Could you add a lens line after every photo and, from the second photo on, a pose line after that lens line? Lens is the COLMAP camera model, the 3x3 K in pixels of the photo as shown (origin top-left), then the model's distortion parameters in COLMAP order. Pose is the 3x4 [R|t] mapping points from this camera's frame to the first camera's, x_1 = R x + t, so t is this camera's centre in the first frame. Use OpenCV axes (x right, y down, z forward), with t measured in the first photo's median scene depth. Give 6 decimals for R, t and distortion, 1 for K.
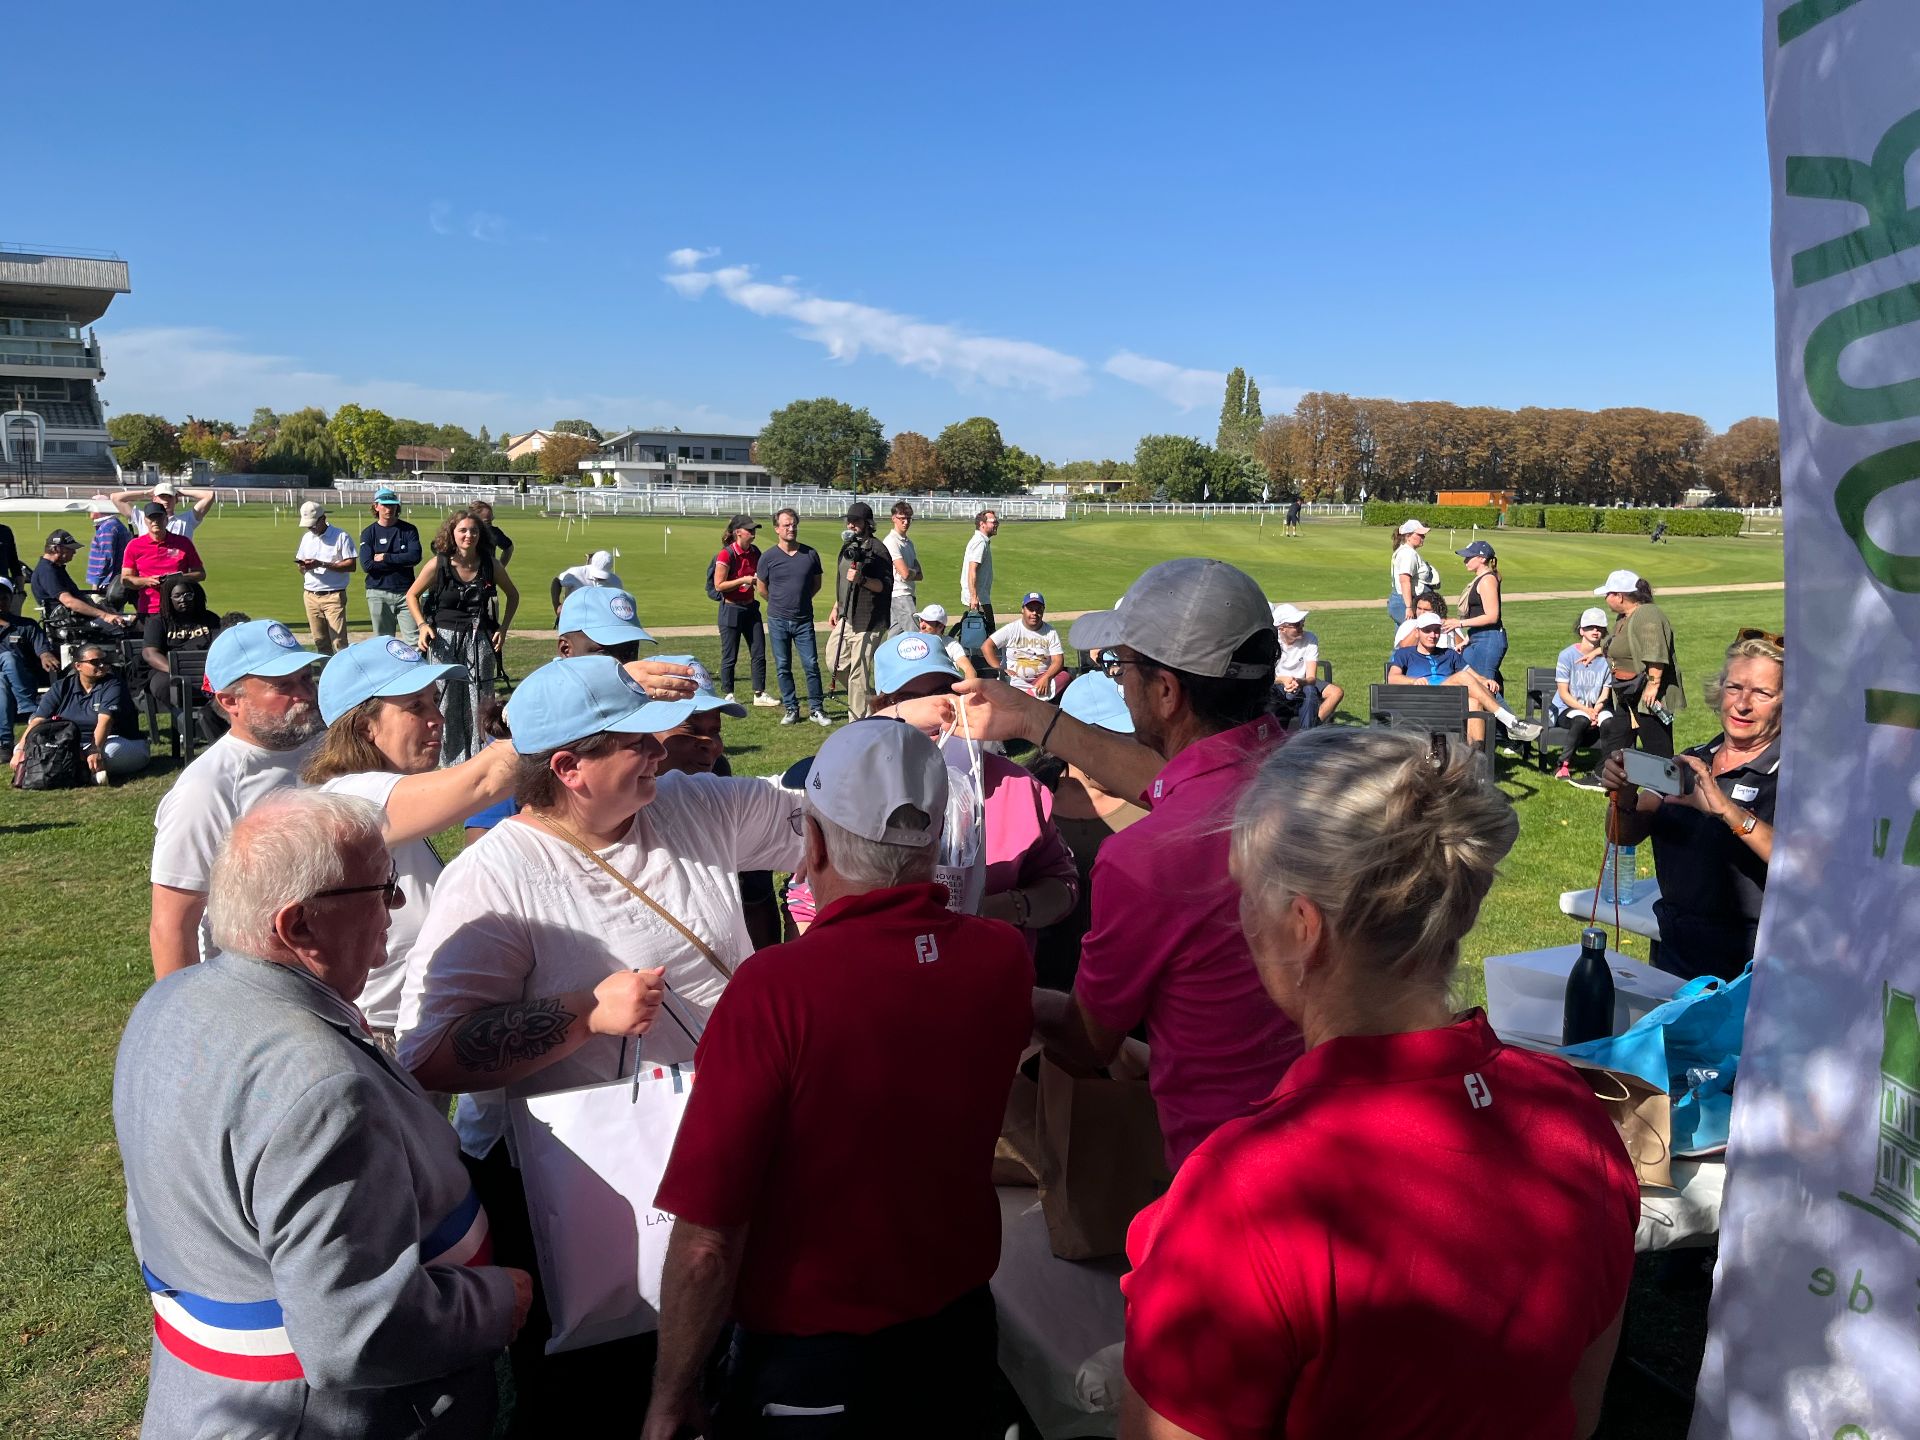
lens RADIAL K [[1453.9, 0, 981.7], [0, 1453.9, 715.7], [0, 0, 1]] dist [0.076896, -0.101438]
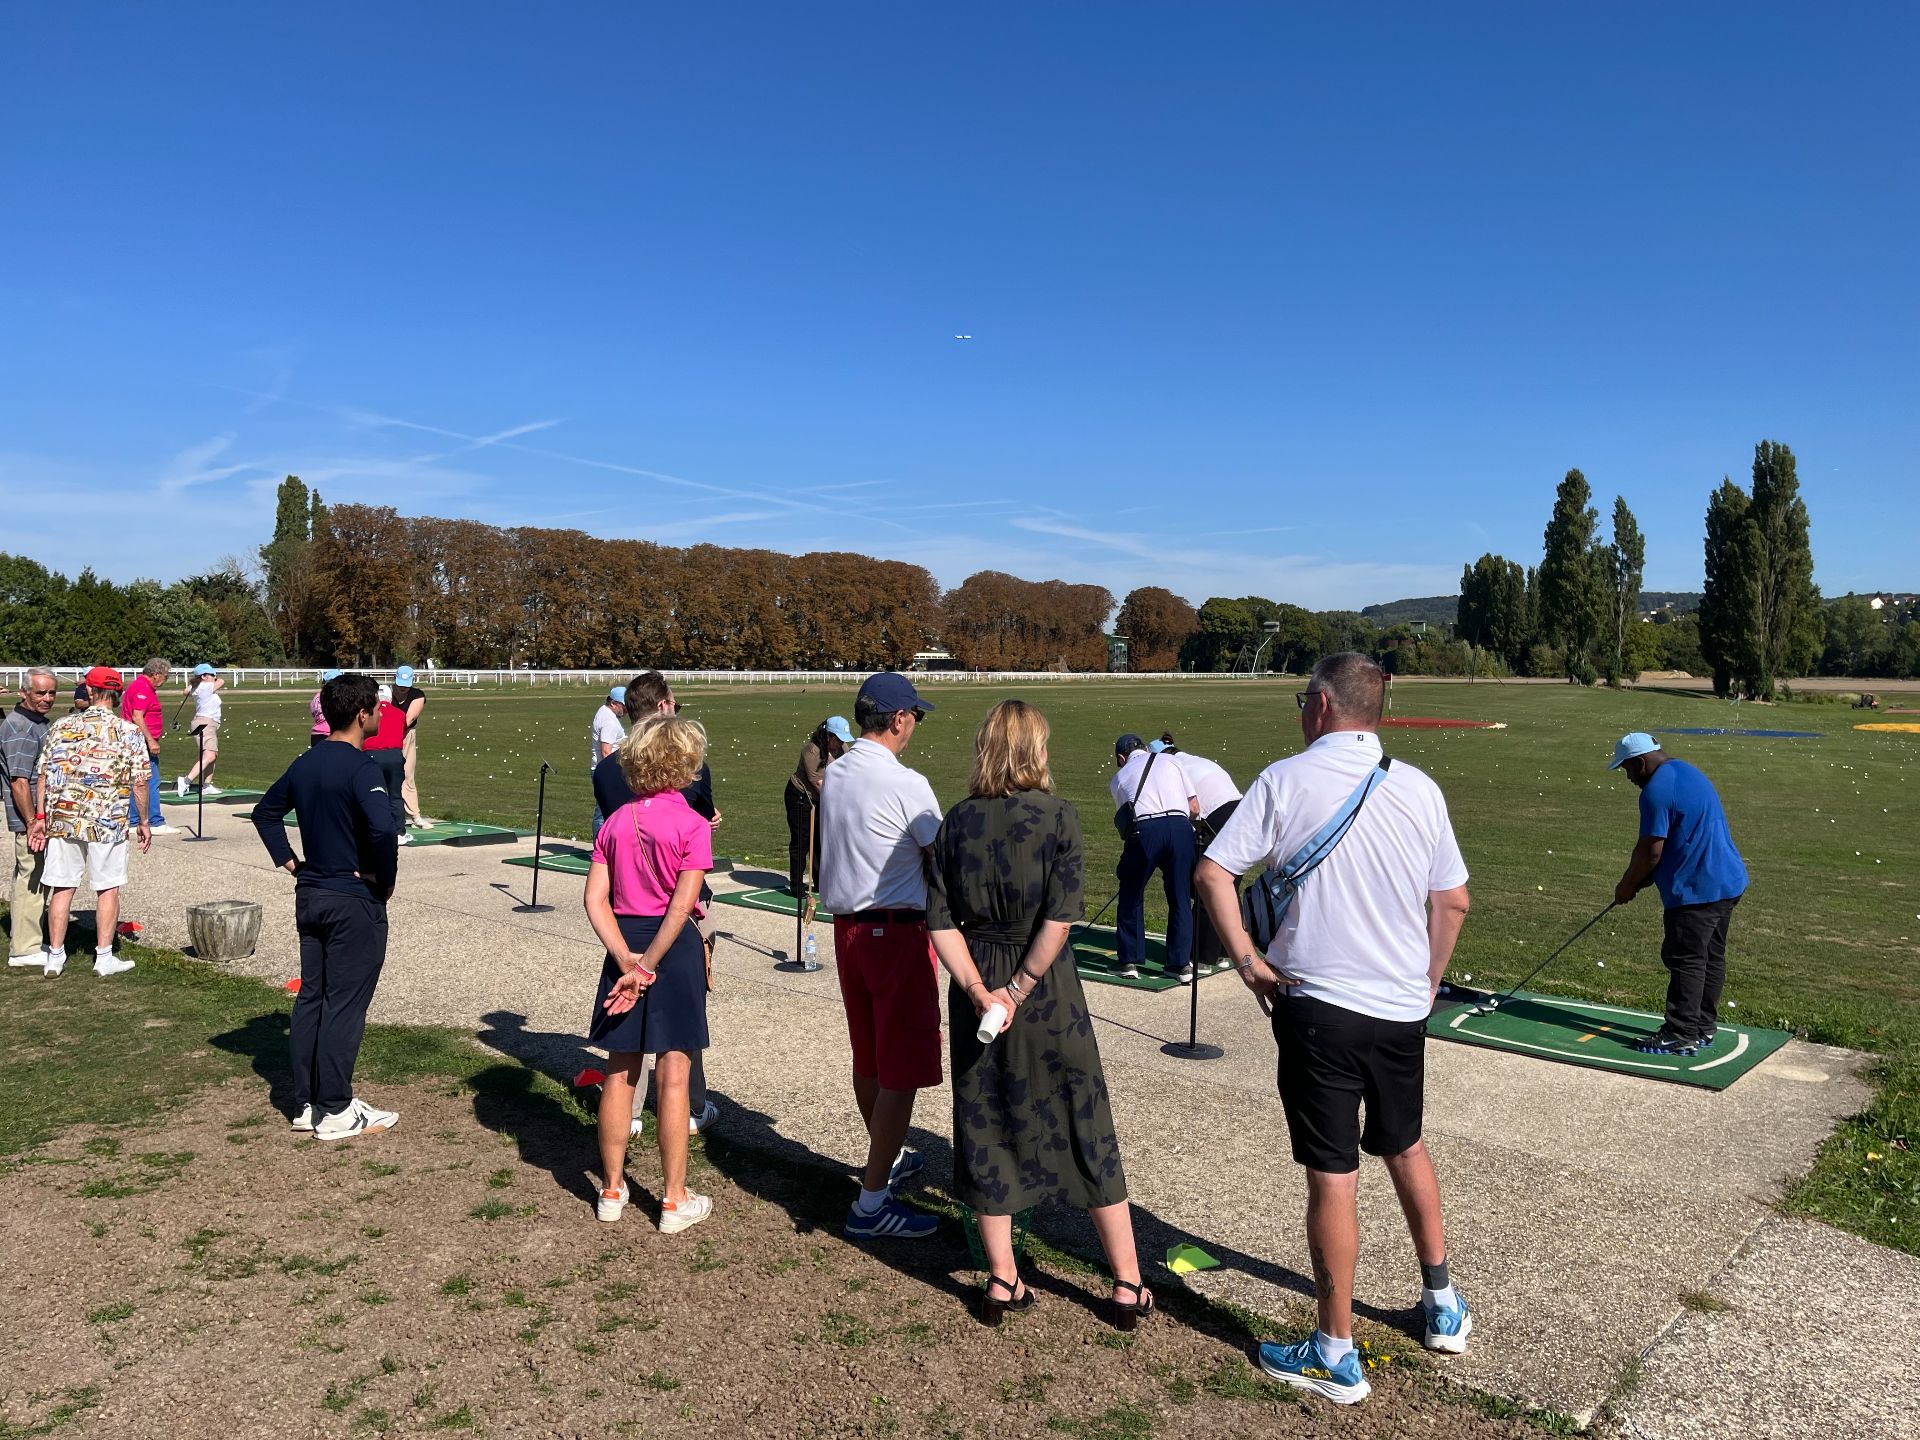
lens RADIAL K [[1453.9, 0, 960.0], [0, 1453.9, 724.7], [0, 0, 1]] dist [0.076896, -0.101438]
pose [[0.917783, -0.023964, 0.396359, 0.178303], [0.065857, 0.993540, -0.092423, -0.032931], [-0.391583, 0.110927, 0.913432, 0.238707]]
